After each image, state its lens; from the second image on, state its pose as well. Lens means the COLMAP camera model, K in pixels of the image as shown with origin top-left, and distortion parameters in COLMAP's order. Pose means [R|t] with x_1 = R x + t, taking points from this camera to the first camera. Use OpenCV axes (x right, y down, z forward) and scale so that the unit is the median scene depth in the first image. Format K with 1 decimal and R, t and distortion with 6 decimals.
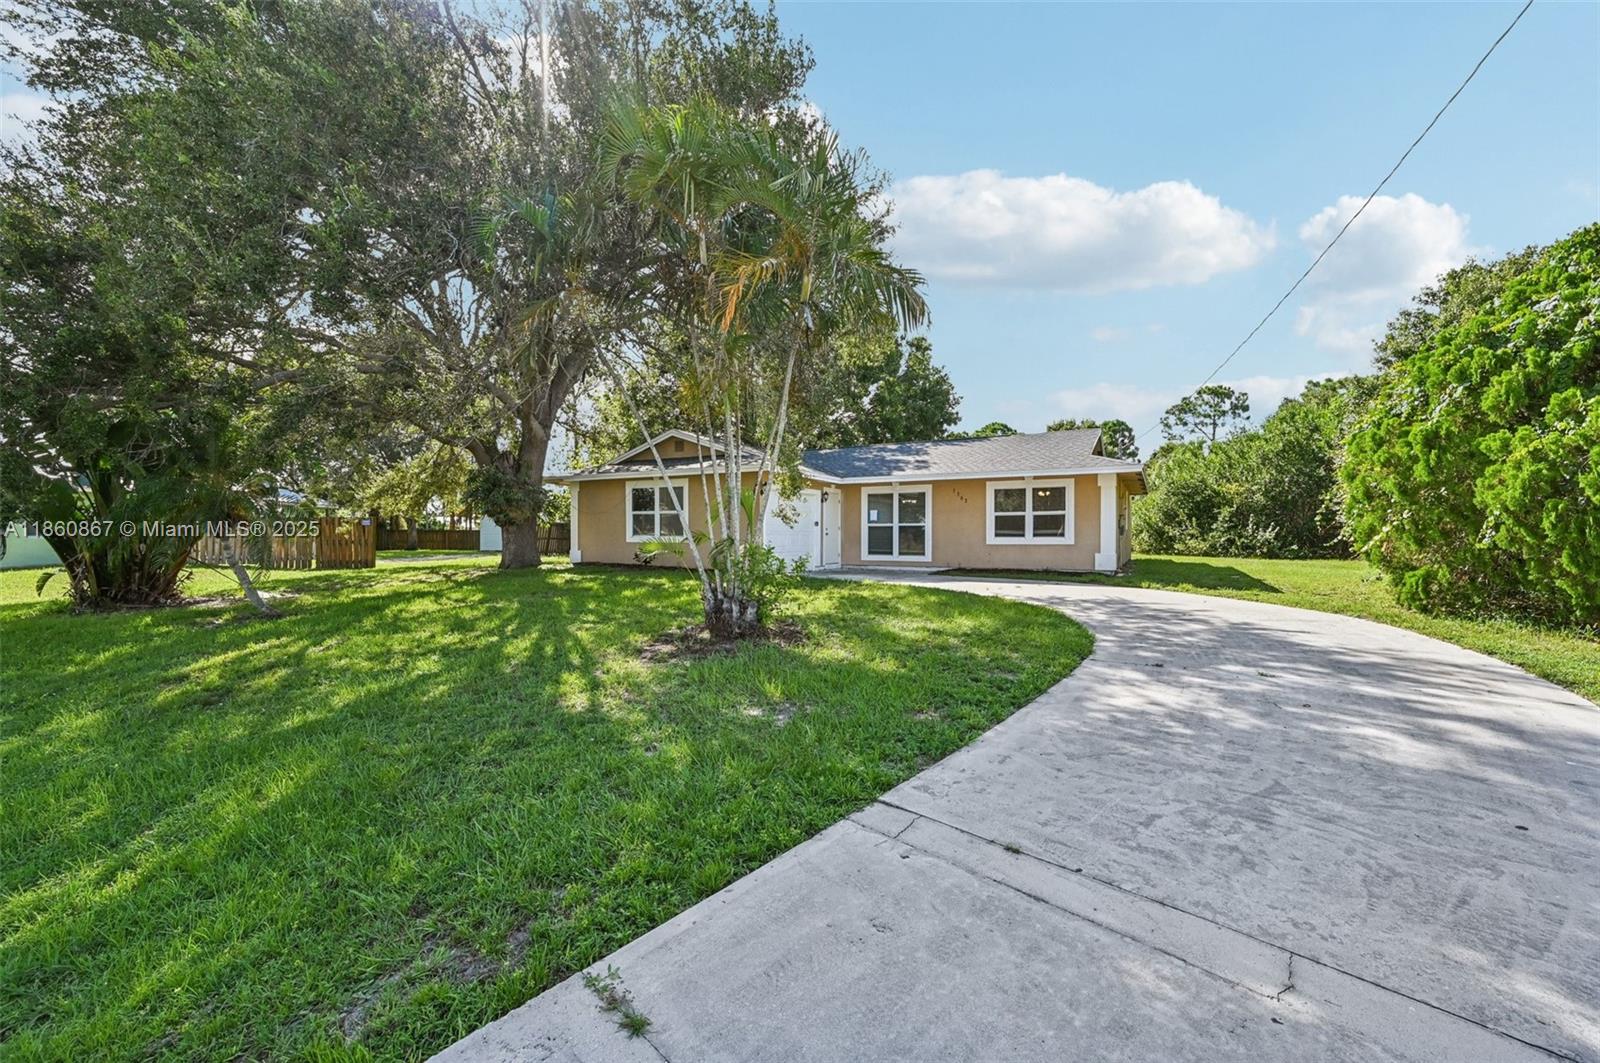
lens RADIAL K [[663.0, 0, 800.0], [0, 663.0, 531.5], [0, 0, 1]] dist [-0.000527, -0.000006]
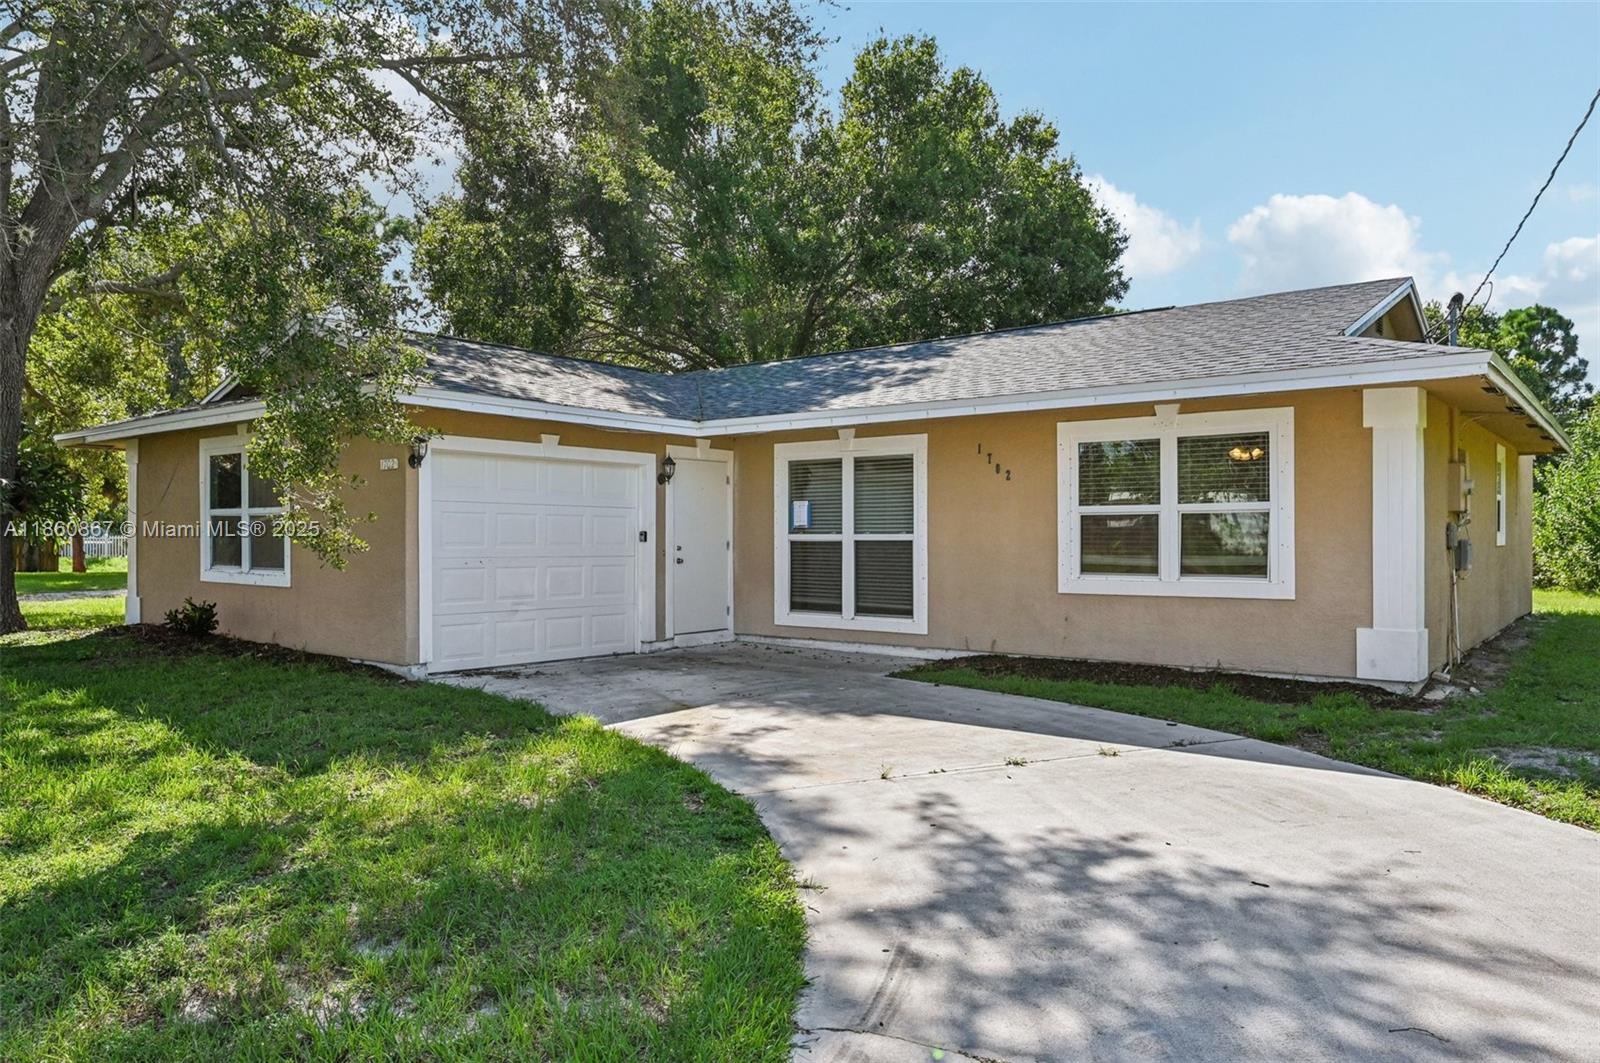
lens RADIAL K [[1084.6, 0, 800.0], [0, 1084.6, 531.5], [0, 0, 1]] dist [0.003855, 0.000607]
pose [[0.986239, -0.003125, -0.165294, 0.229255], [0.003558, 0.999991, 0.002325, -0.015943], [0.165286, -0.002881, 0.986242, 0.366437]]
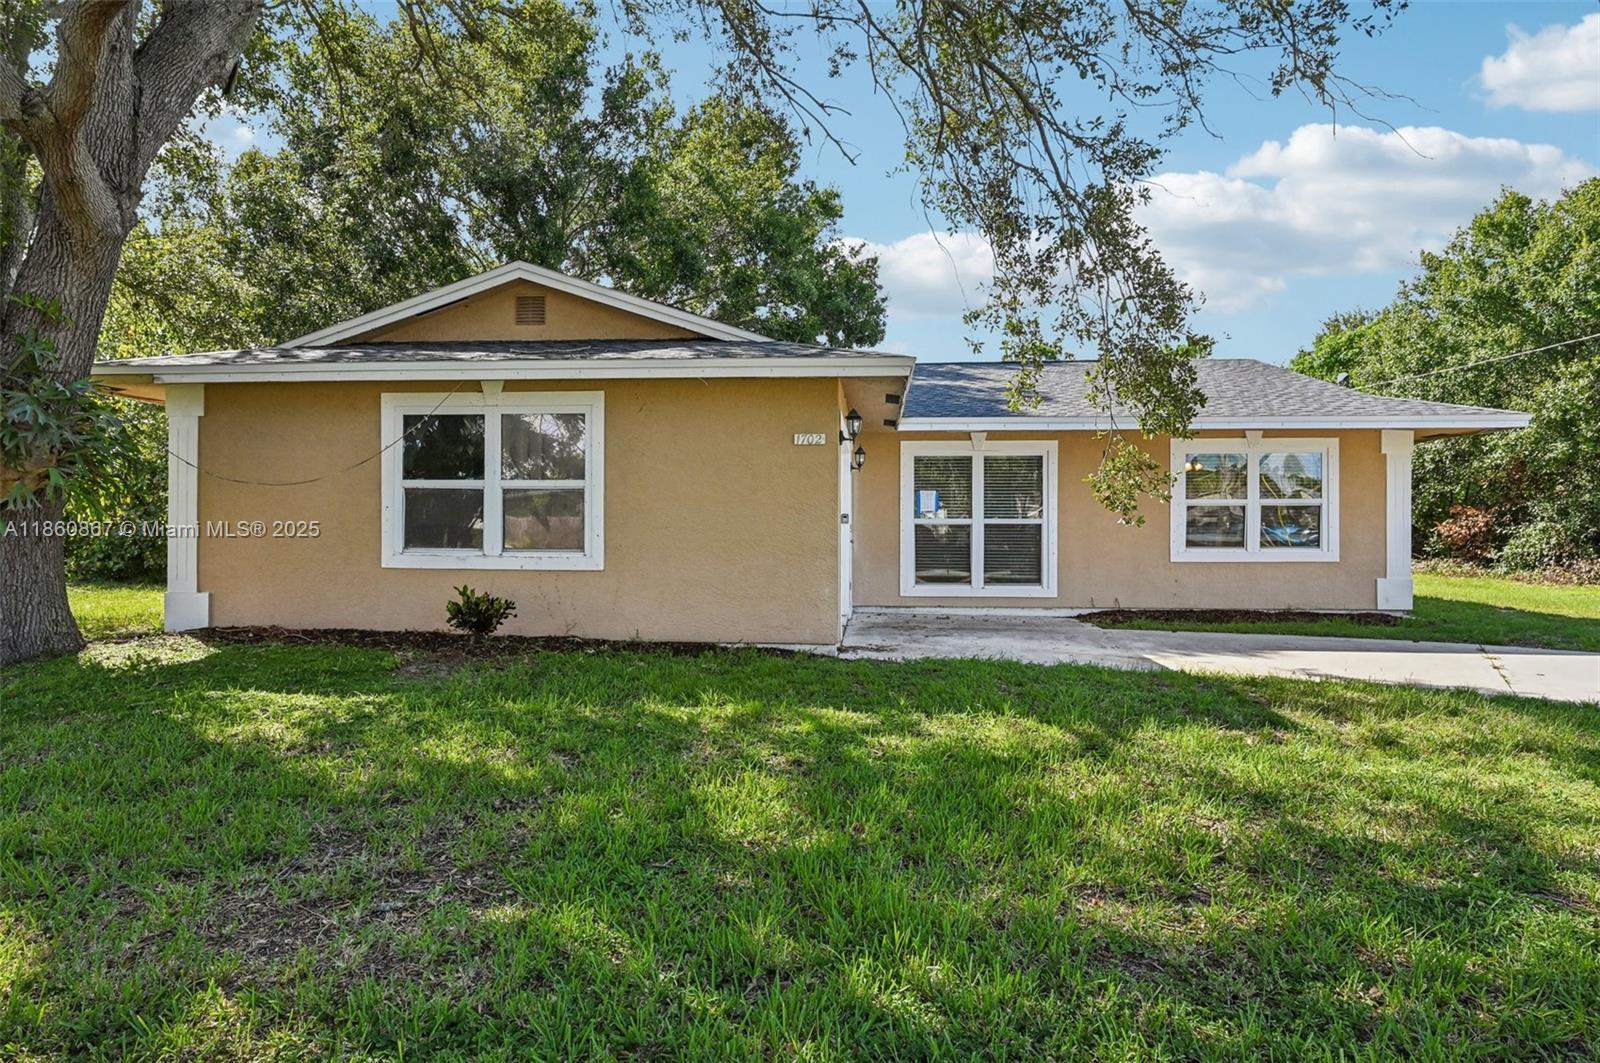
lens RADIAL K [[903.6, 0, 800.0], [0, 903.6, 531.5], [0, 0, 1]] dist [-0.002941, -0.001124]
pose [[0.909867, 0.001435, 0.414898, -0.253728], [-0.004249, 0.999974, 0.005861, -0.006640], [-0.414878, -0.007096, 0.909849, 0.466657]]
